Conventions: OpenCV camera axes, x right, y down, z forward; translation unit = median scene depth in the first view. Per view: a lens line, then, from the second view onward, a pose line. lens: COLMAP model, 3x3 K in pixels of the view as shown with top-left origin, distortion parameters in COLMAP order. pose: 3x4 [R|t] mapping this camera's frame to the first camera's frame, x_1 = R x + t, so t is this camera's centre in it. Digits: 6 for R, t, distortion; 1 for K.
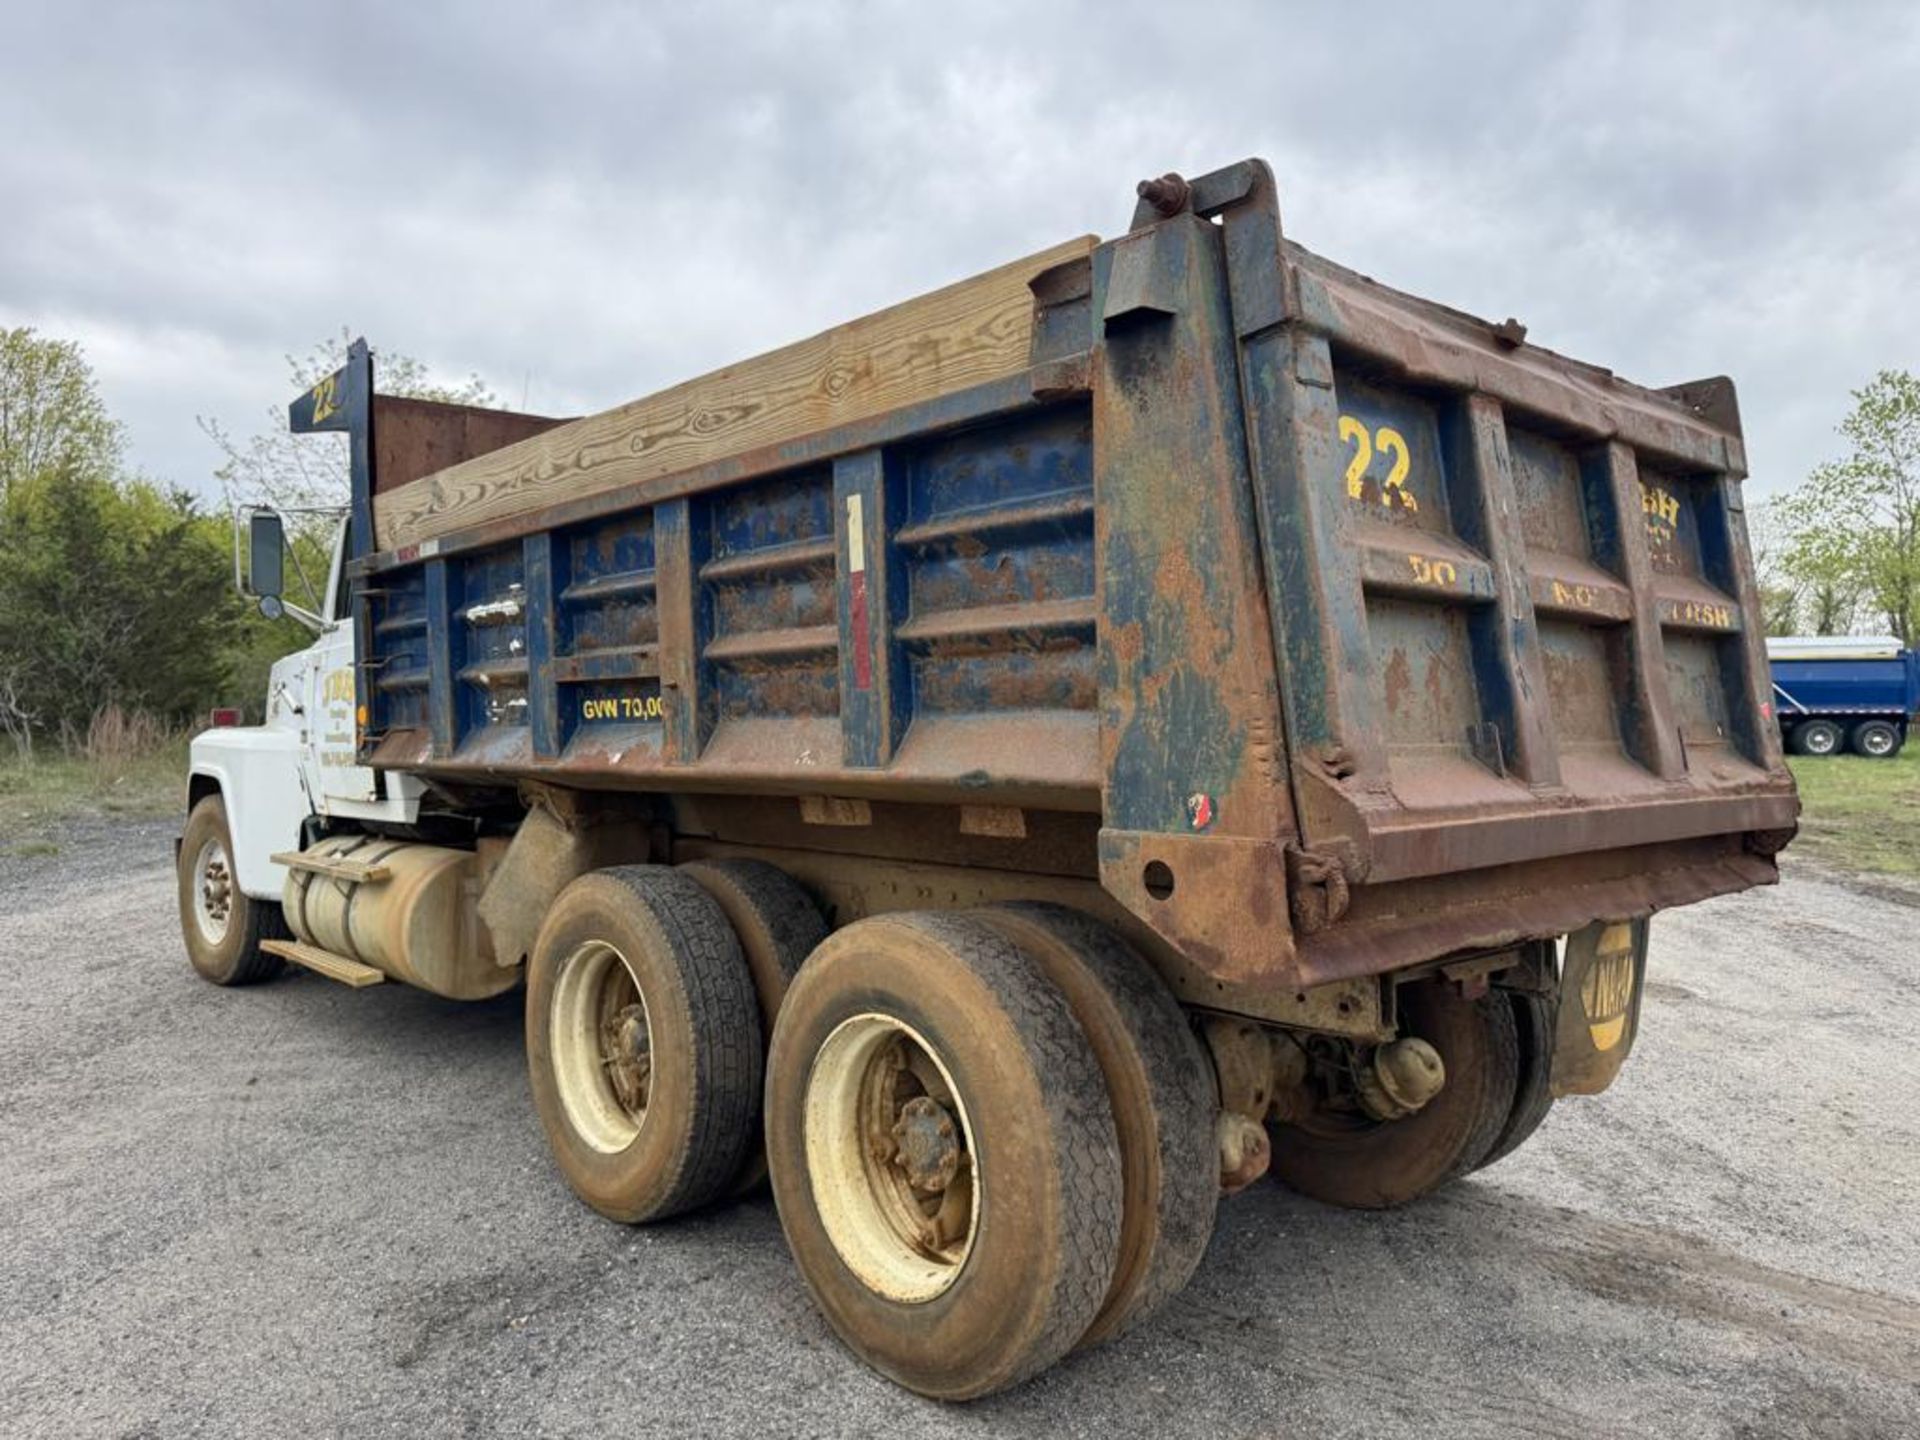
lens RADIAL K [[1357.1, 0, 970.7], [0, 1357.1, 720.3], [0, 0, 1]] dist [0.057559, -0.070470]
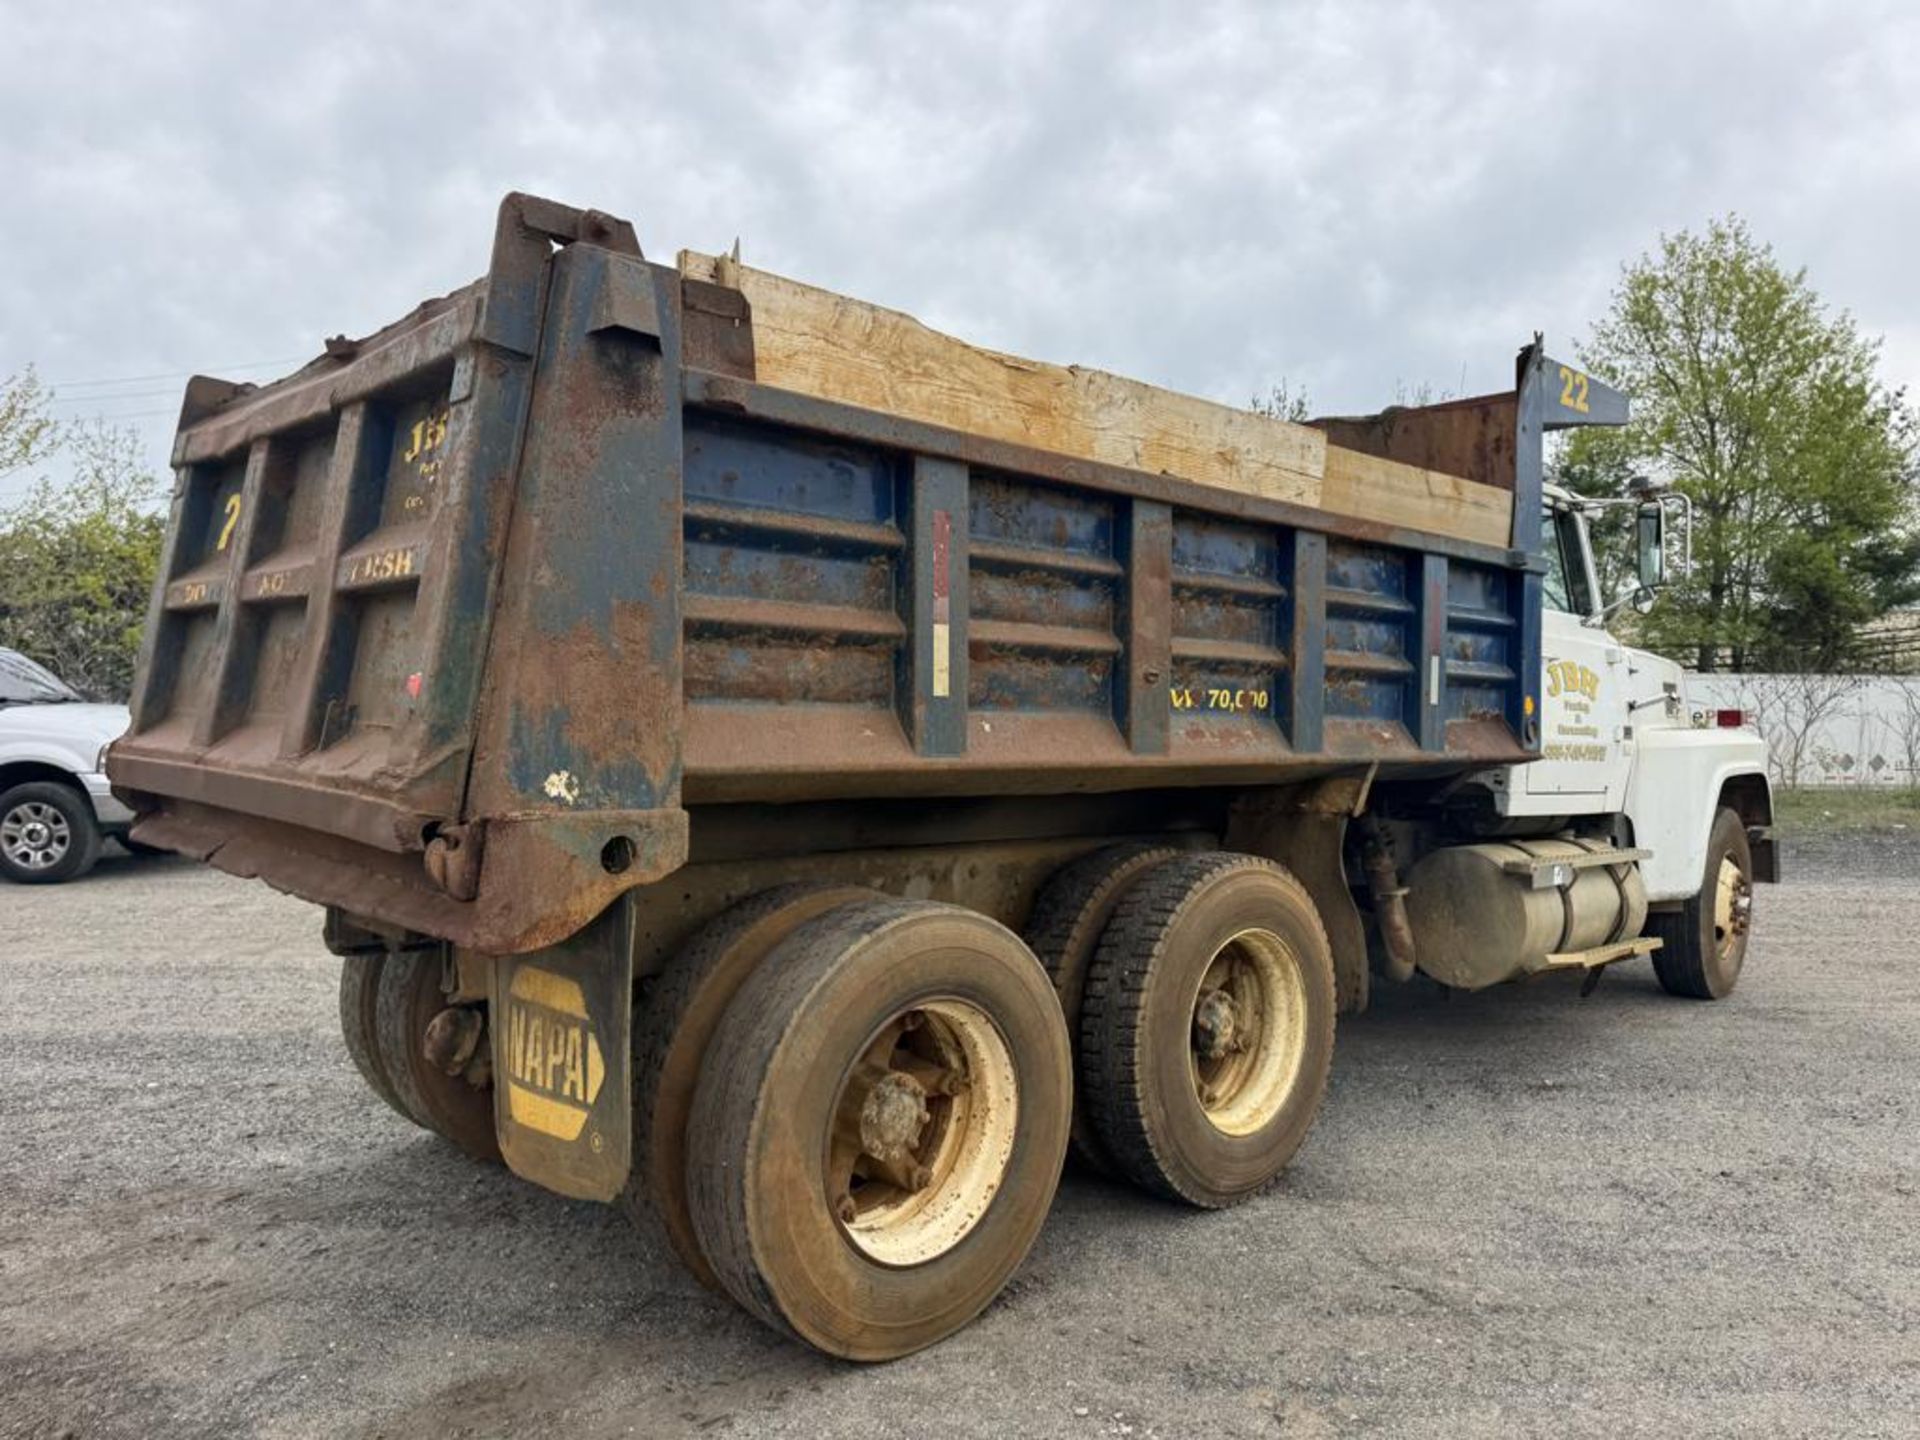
lens RADIAL K [[1357.1, 0, 973.4], [0, 1357.1, 715.6], [0, 0, 1]] dist [0.057559, -0.070470]
pose [[0.026180, 0.000766, -0.999657, 1.617897], [-0.023177, 0.999731, 0.000159, 0.003018], [0.999389, 0.023165, 0.026190, 1.589976]]
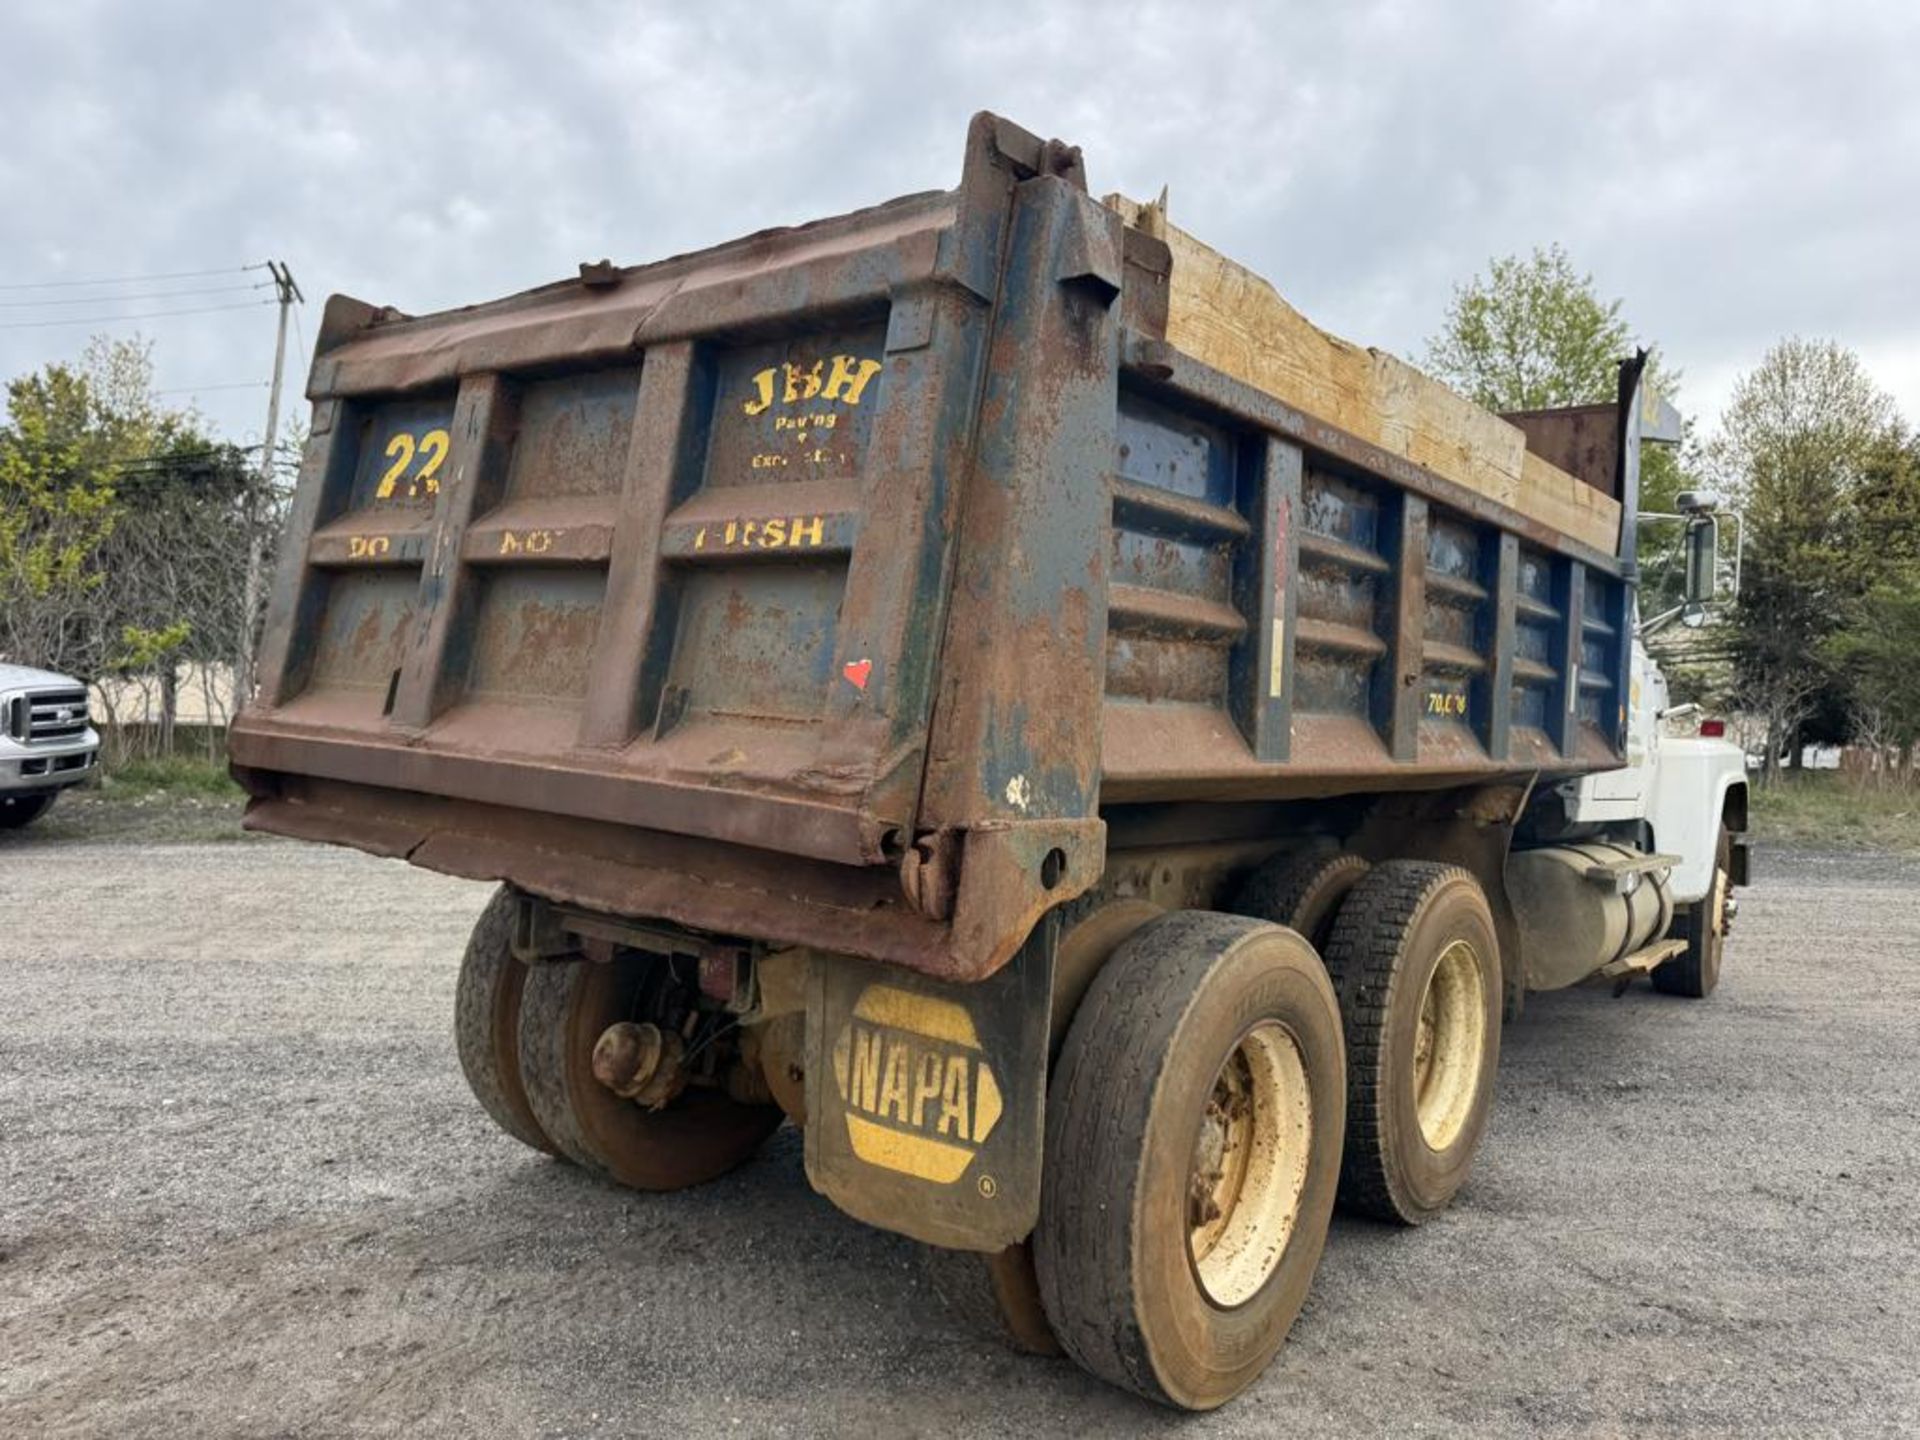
lens RADIAL K [[1357.1, 0, 976.0], [0, 1357.1, 715.3], [0, 0, 1]] dist [0.057559, -0.070470]
pose [[0.166974, 0.017490, -0.985806, 1.491235], [-0.053926, 0.998508, 0.008582, 0.005658], [0.984485, 0.051727, 0.167668, 1.192332]]
